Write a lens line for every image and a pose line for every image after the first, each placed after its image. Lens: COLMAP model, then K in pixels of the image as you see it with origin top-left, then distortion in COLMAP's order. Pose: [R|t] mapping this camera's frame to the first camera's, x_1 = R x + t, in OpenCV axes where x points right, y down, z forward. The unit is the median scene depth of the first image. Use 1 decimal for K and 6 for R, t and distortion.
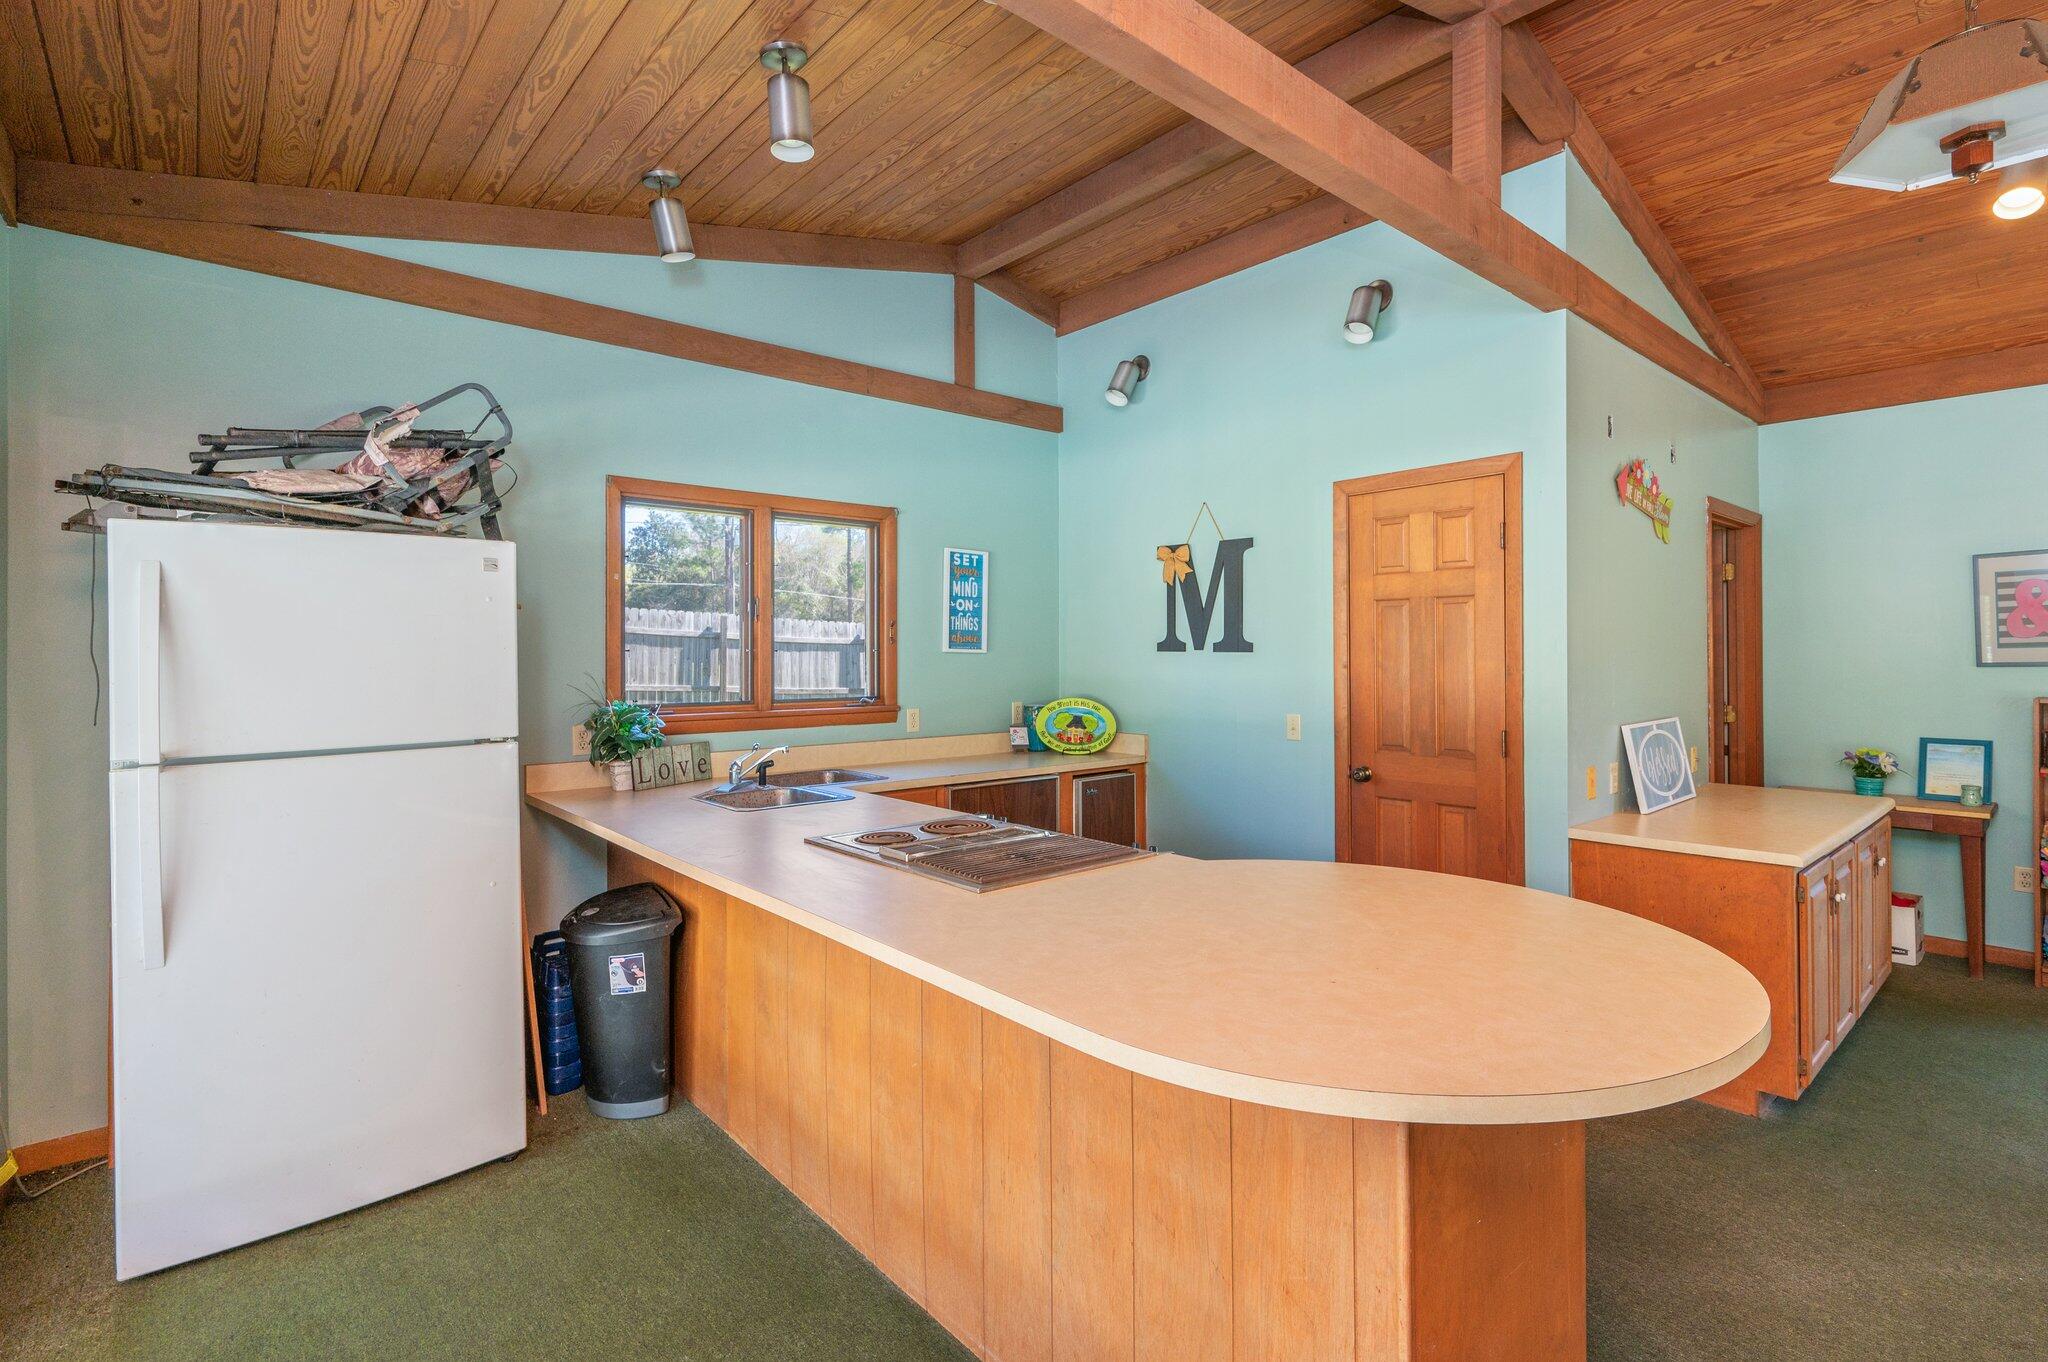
lens RADIAL K [[966.8, 0, 1026.0], [0, 966.8, 648.7], [0, 0, 1]] dist [-0.000550, 0.000092]
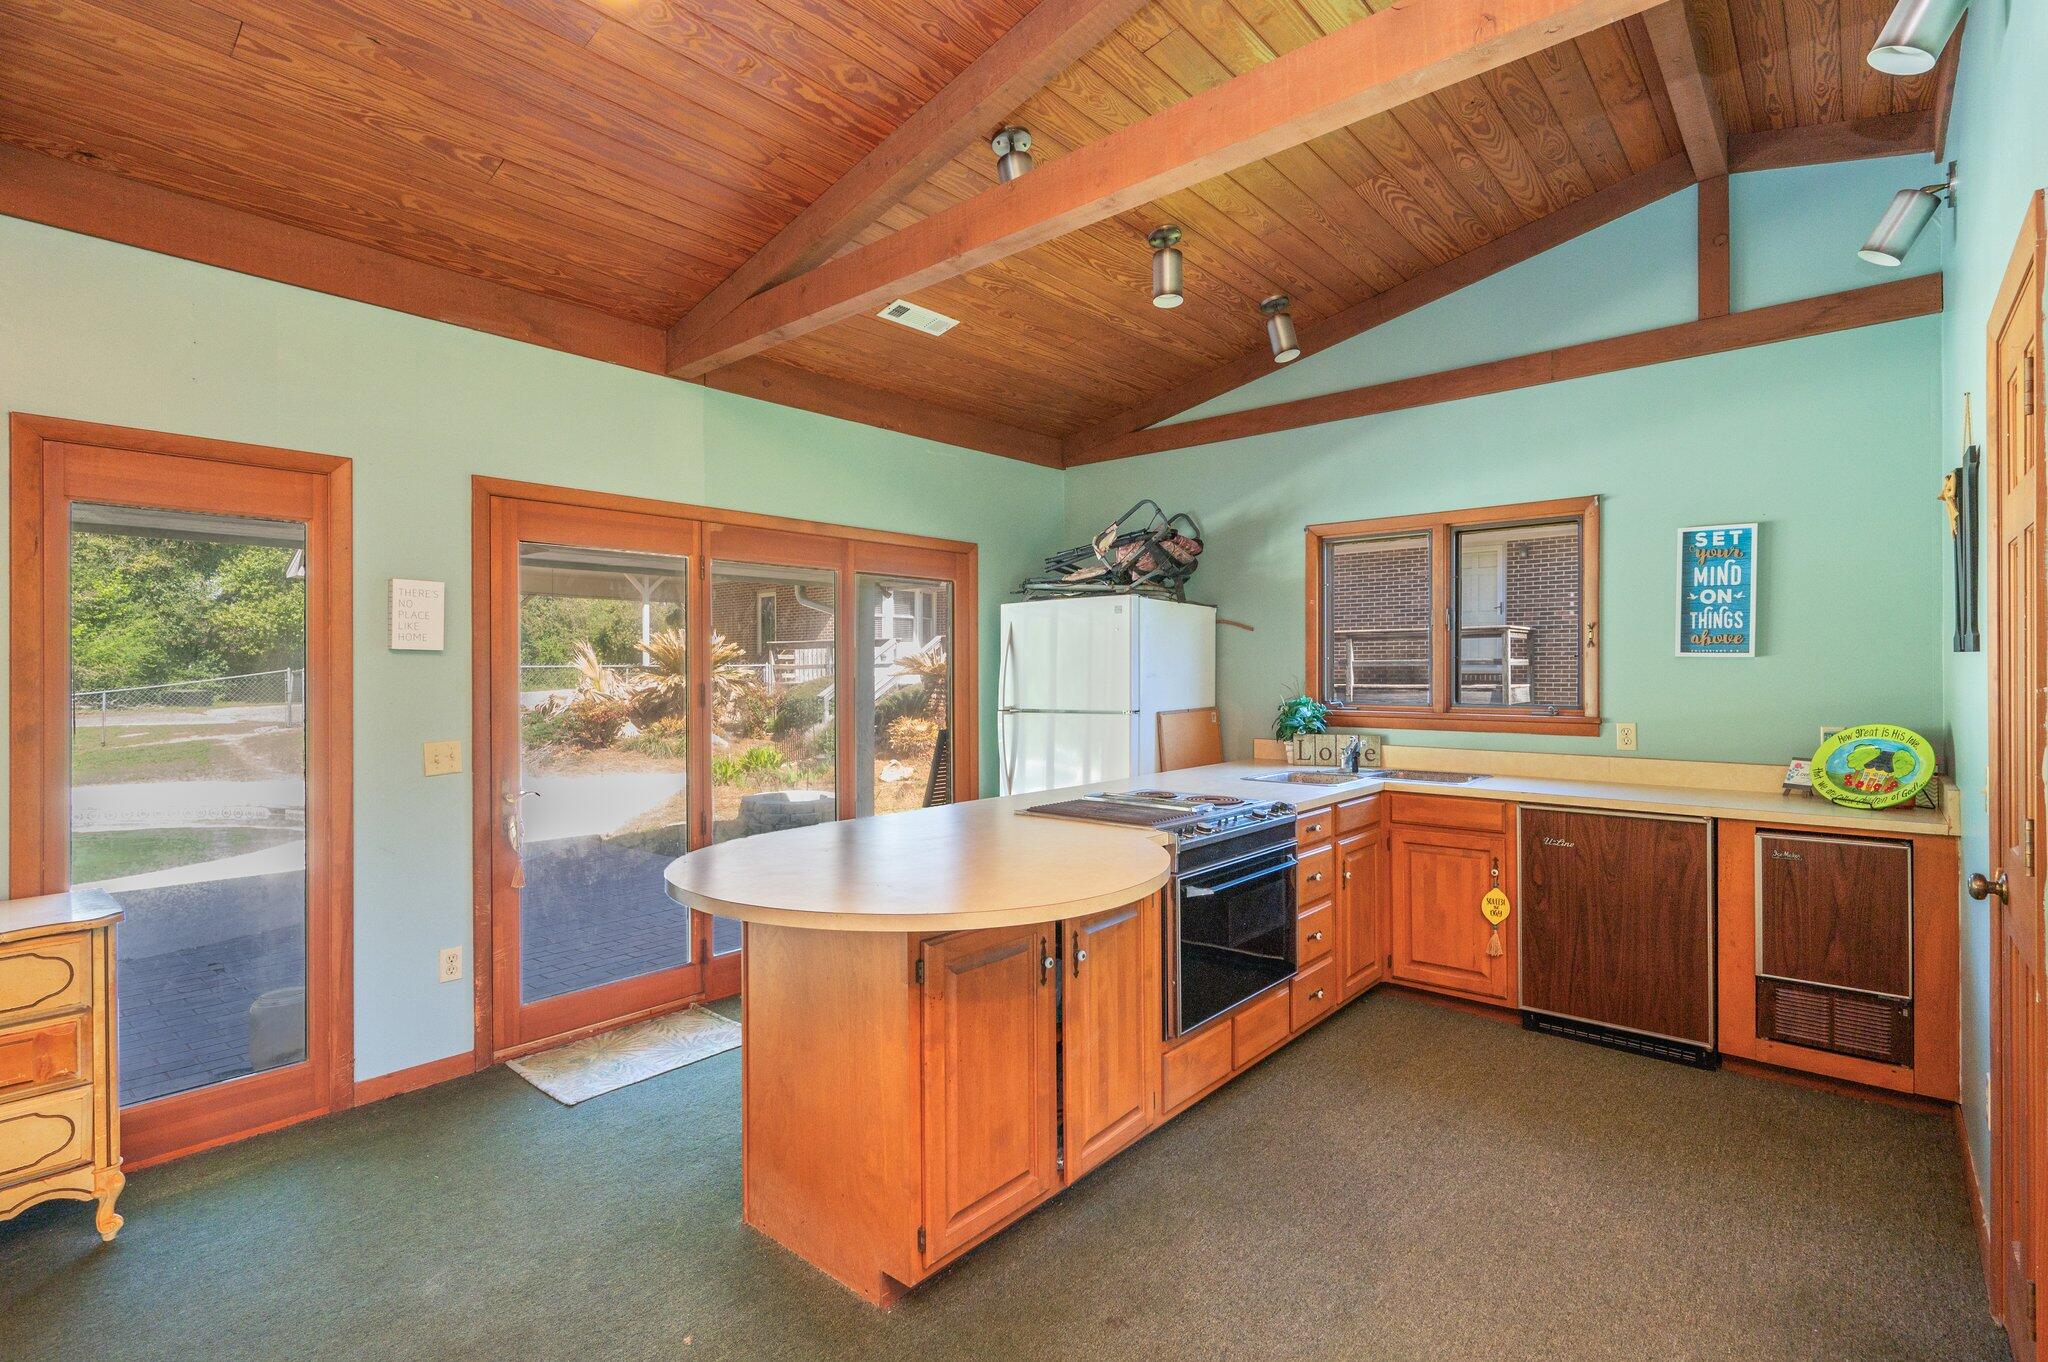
lens RADIAL K [[954.0, 0, 1024.0], [0, 954.0, 681.0], [0, 0, 1]] dist [0.000124, 0.000061]
pose [[0.138260, 0.011947, -0.990324, 0.629886], [0.006171, 0.999897, 0.012924, 0.009941], [0.990377, -0.007898, 0.138172, 0.340286]]
